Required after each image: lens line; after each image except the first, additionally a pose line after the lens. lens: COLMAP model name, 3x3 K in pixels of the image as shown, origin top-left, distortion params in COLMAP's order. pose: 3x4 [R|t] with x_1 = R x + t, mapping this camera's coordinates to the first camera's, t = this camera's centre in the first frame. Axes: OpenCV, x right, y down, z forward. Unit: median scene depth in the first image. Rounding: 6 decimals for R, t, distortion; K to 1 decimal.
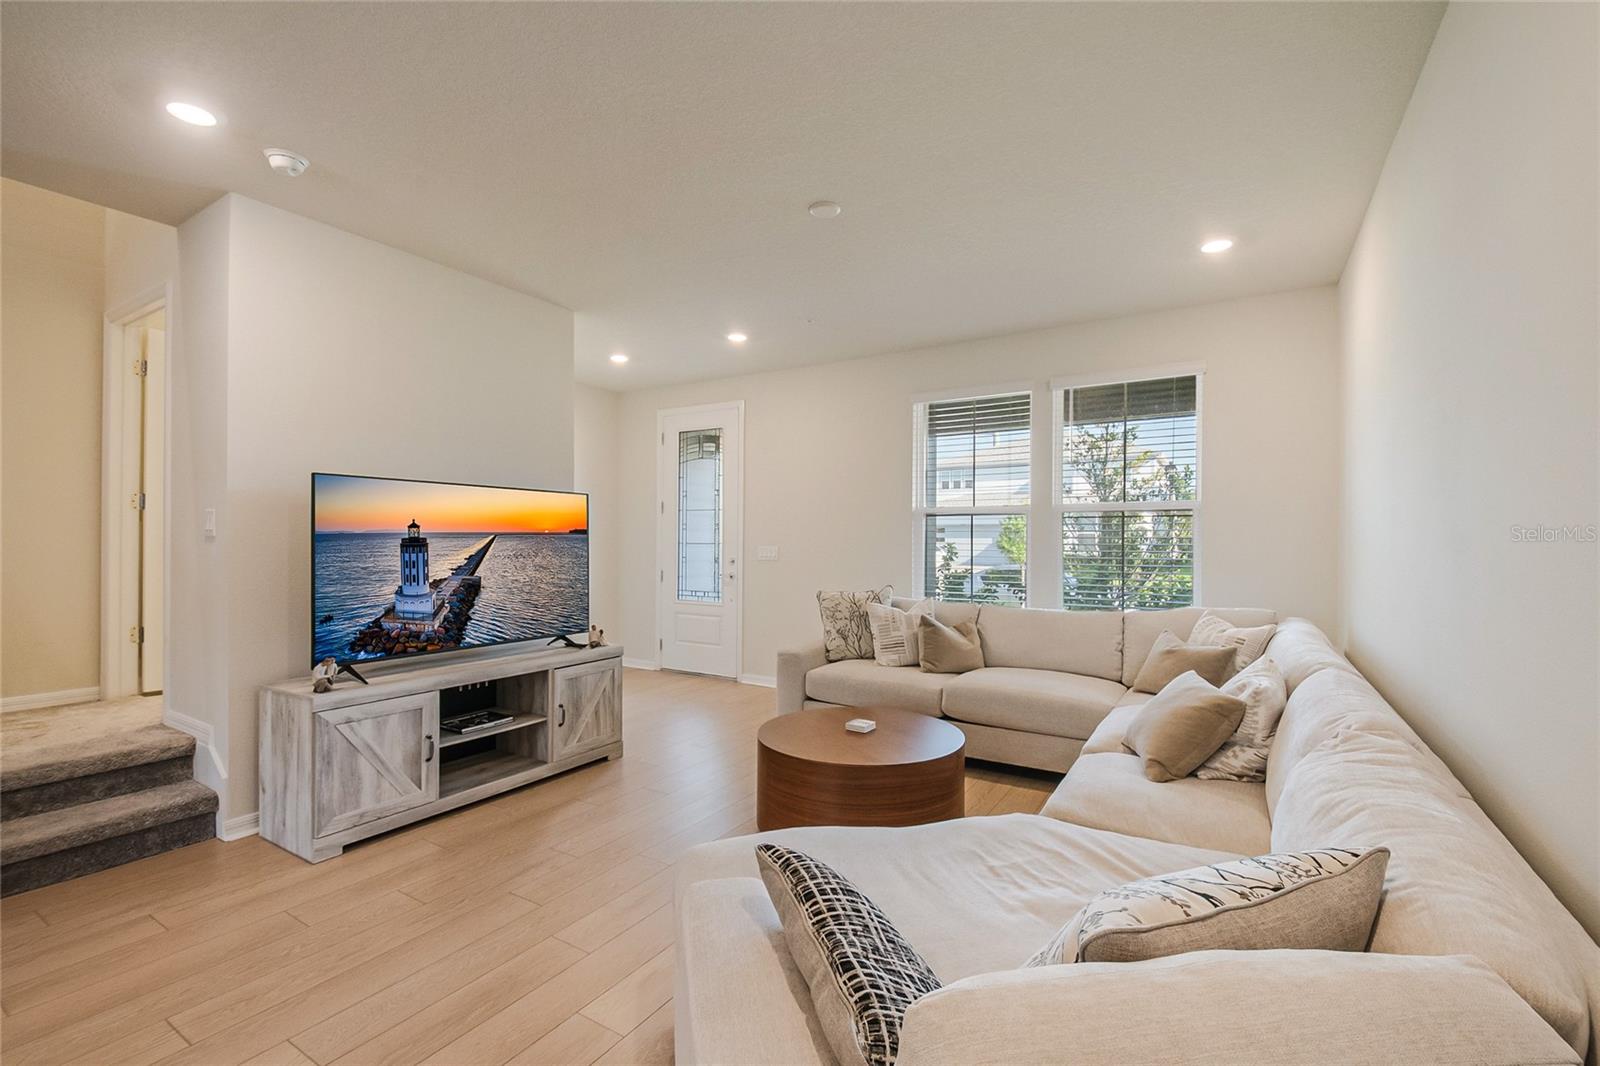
lens RADIAL K [[698.8, 0, 805.6], [0, 698.8, 536.8], [0, 0, 1]] dist [0.015987, -0.008568]
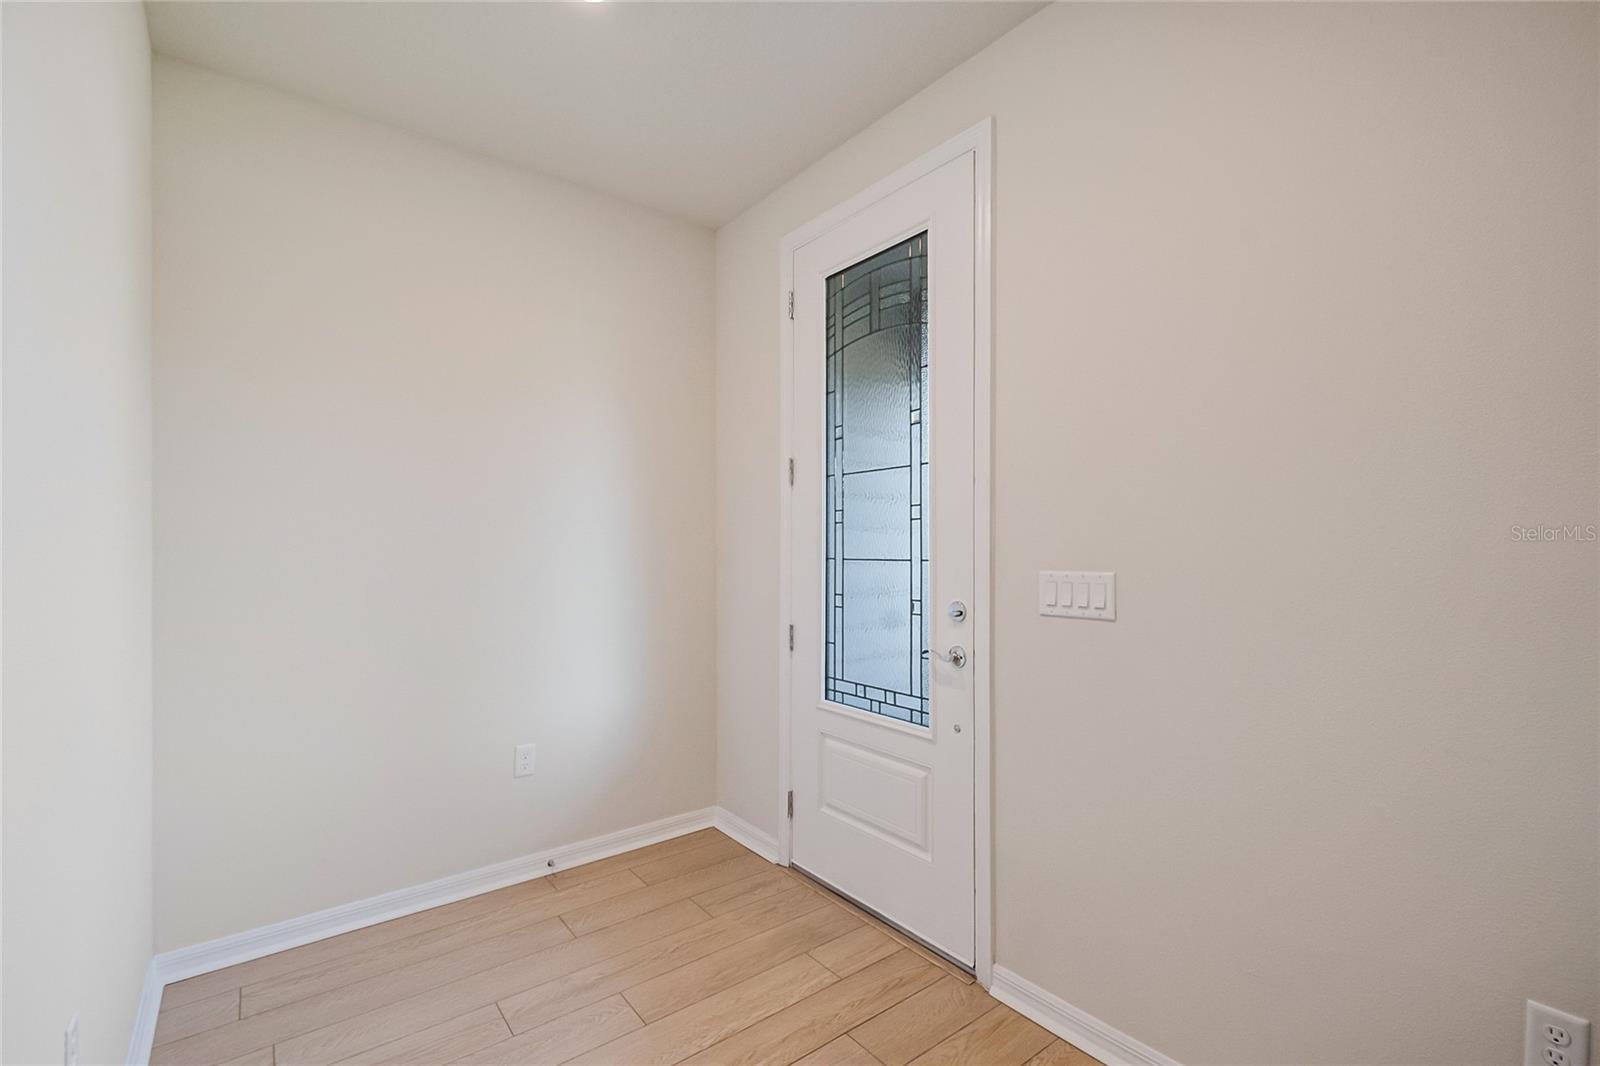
lens RADIAL K [[698.8, 0, 809.1], [0, 698.8, 541.5], [0, 0, 1]] dist [0.015987, -0.008568]
pose [[0.934665, -0.006527, -0.355470, -0.029629], [0.005844, 0.999978, -0.002993, 0.000651], [0.355482, 0.000720, 0.934683, 0.373230]]
